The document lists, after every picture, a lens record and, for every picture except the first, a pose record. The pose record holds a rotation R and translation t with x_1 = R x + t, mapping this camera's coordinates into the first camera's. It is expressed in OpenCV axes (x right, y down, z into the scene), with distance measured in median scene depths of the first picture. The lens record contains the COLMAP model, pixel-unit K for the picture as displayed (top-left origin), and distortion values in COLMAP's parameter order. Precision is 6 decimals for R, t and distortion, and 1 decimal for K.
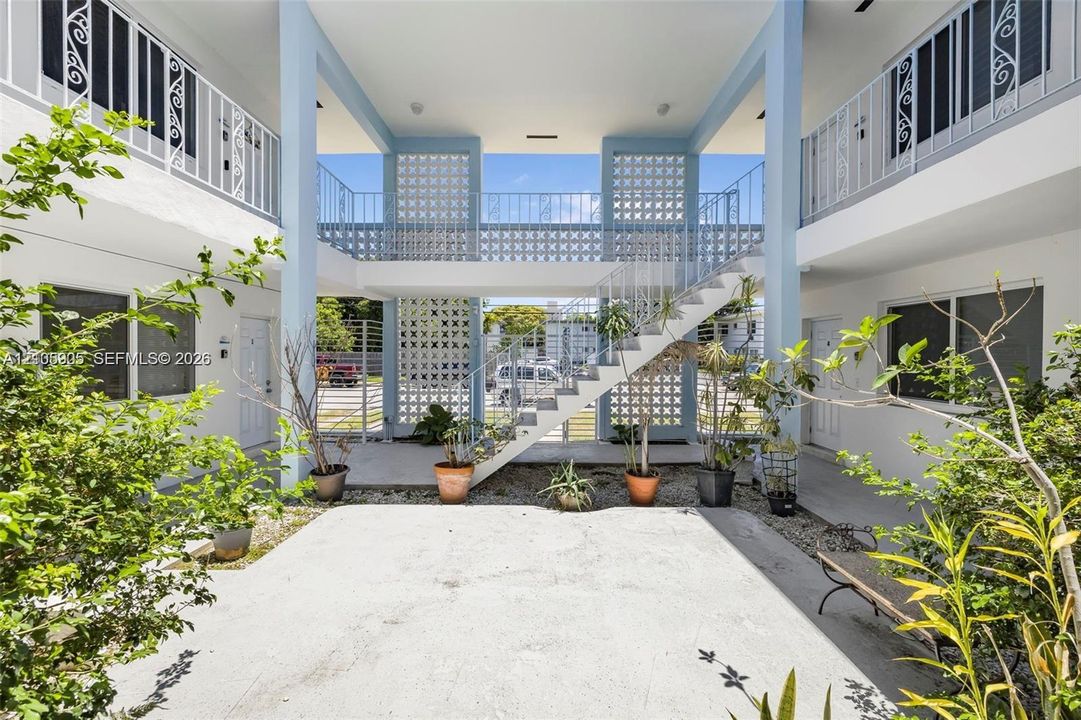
lens RADIAL K [[451.1, 0, 538.1], [0, 451.1, 356.2], [0, 0, 1]] dist [-0.000037, 0.000093]
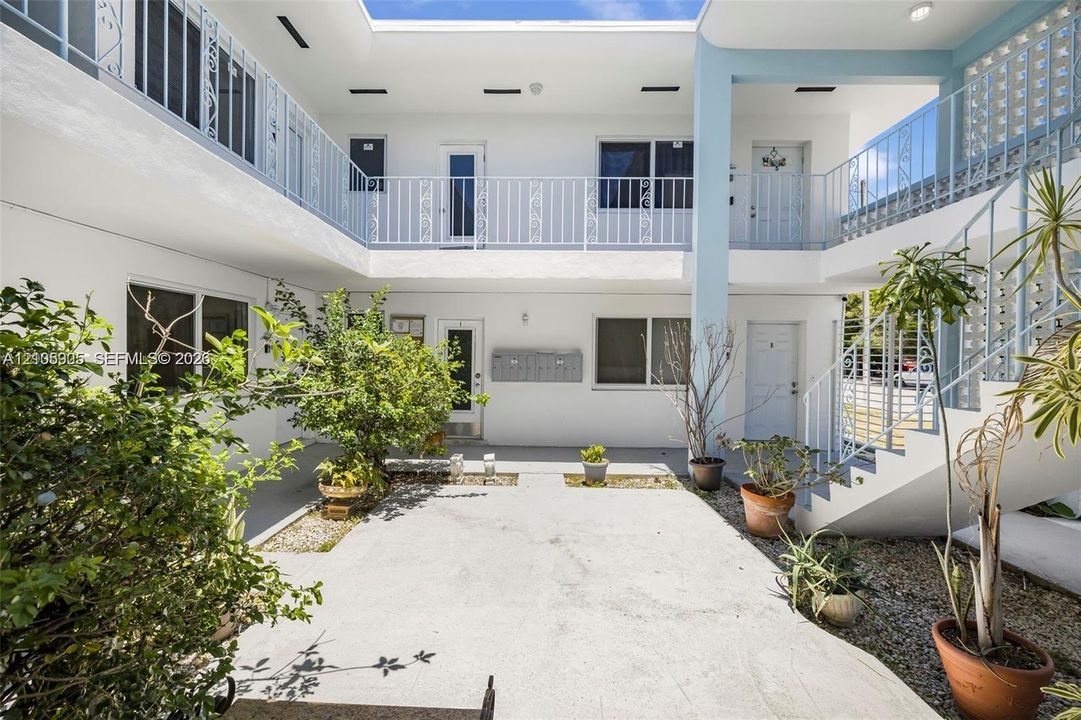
lens RADIAL K [[451.1, 0, 537.4], [0, 451.1, 358.8], [0, 0, 1]] dist [-0.000037, 0.000093]
pose [[0.001970, 0.006993, -0.999974, 0.973038], [-0.012709, 0.999895, 0.006968, 0.001051], [0.999917, 0.012695, 0.002059, 0.885850]]
